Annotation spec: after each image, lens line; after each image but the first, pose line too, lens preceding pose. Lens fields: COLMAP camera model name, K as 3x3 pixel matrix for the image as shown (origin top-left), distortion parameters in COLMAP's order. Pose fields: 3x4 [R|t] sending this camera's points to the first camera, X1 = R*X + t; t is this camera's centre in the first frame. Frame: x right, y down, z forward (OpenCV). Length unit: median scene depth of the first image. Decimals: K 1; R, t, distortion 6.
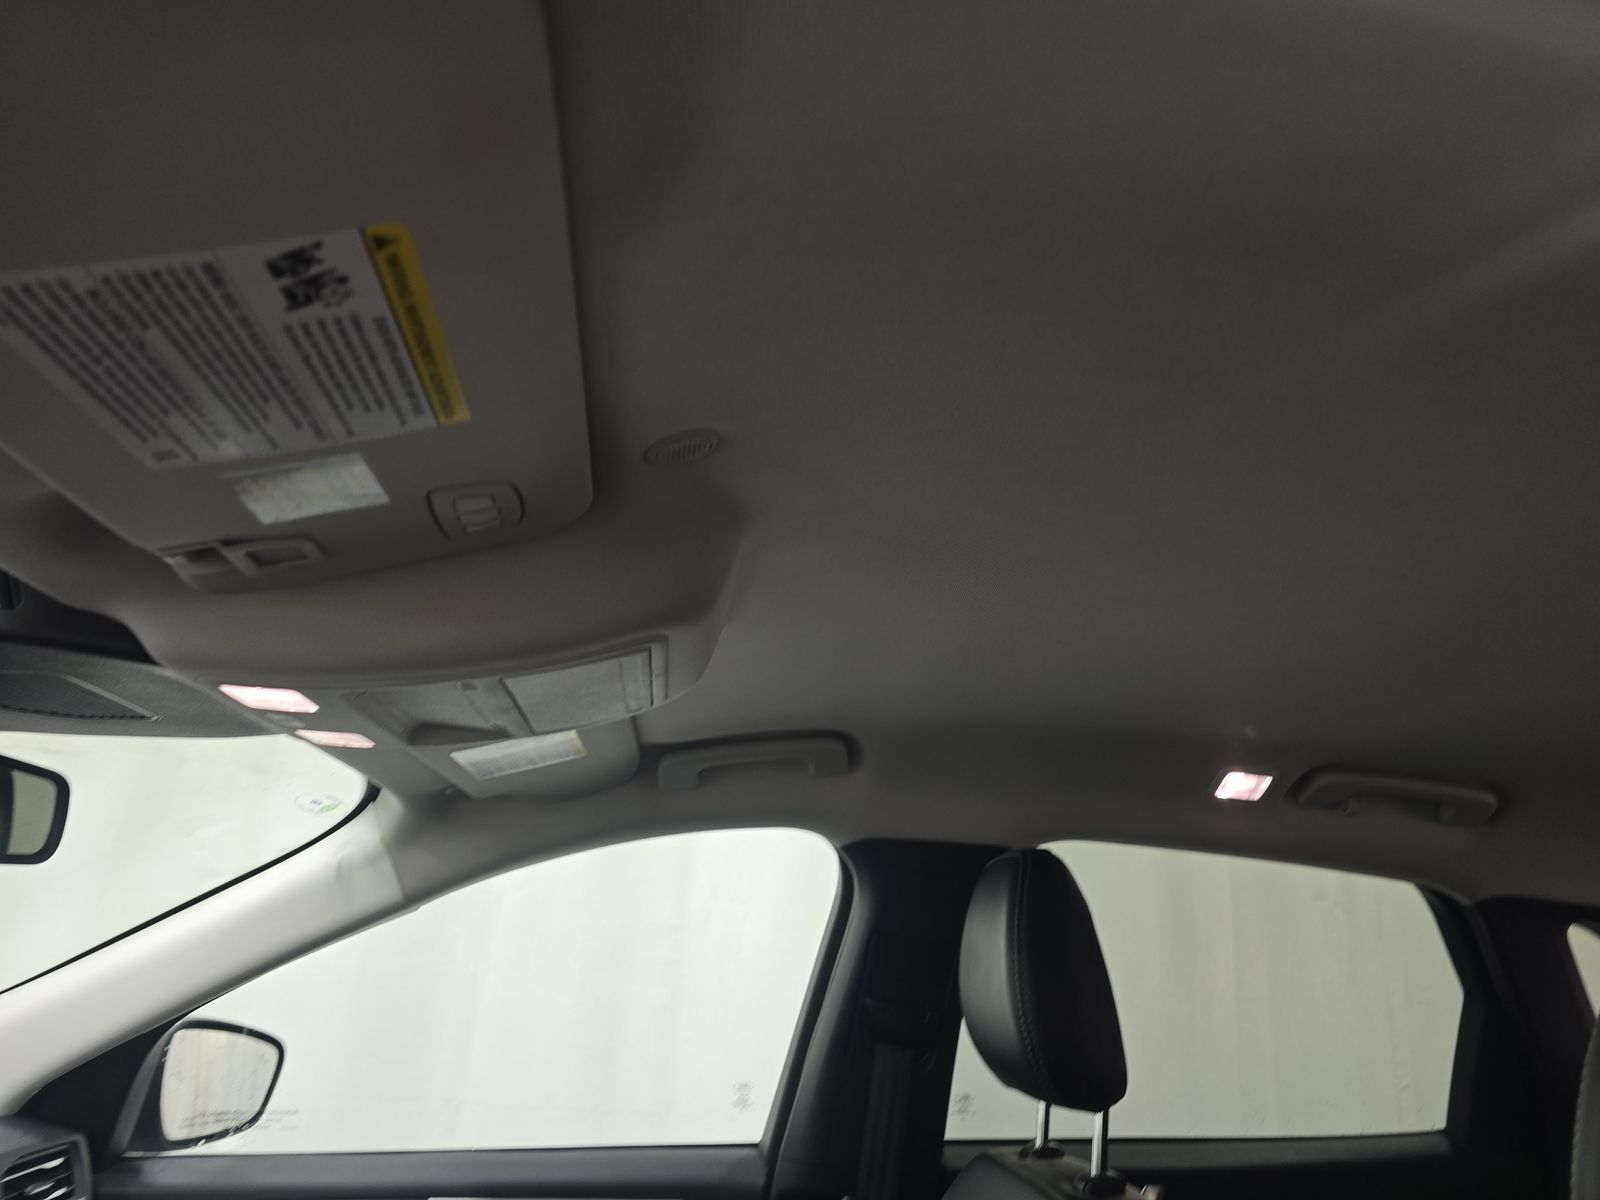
lens RADIAL K [[1060.7, 0, 800.0], [0, 1060.7, 600.0], [0, 0, 1]] dist [0.047186, -0.056171]
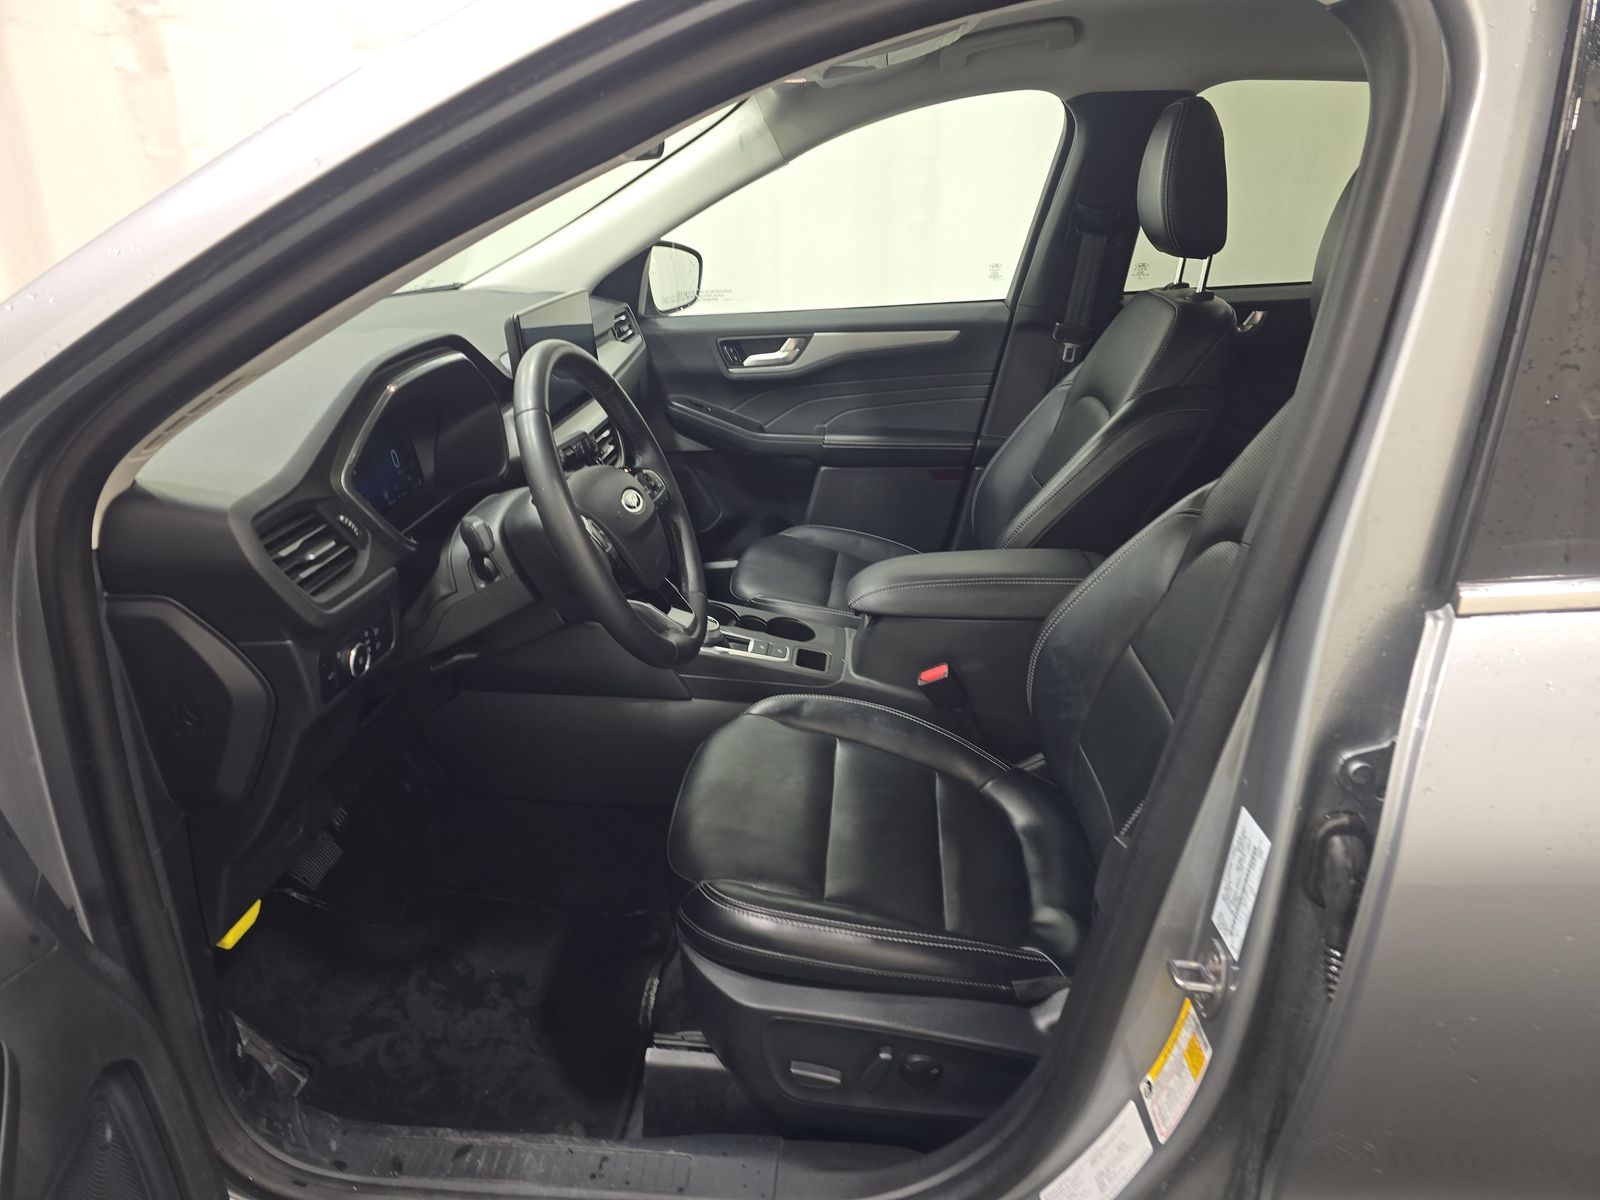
lens RADIAL K [[1060.7, 0, 800.0], [0, 1060.7, 600.0], [0, 0, 1]] dist [0.047186, -0.056171]
pose [[0.980707, 0.015403, -0.194877, -0.021937], [0.110624, 0.778187, 0.618213, -0.179781], [0.161173, -0.627843, 0.761469, -0.594348]]
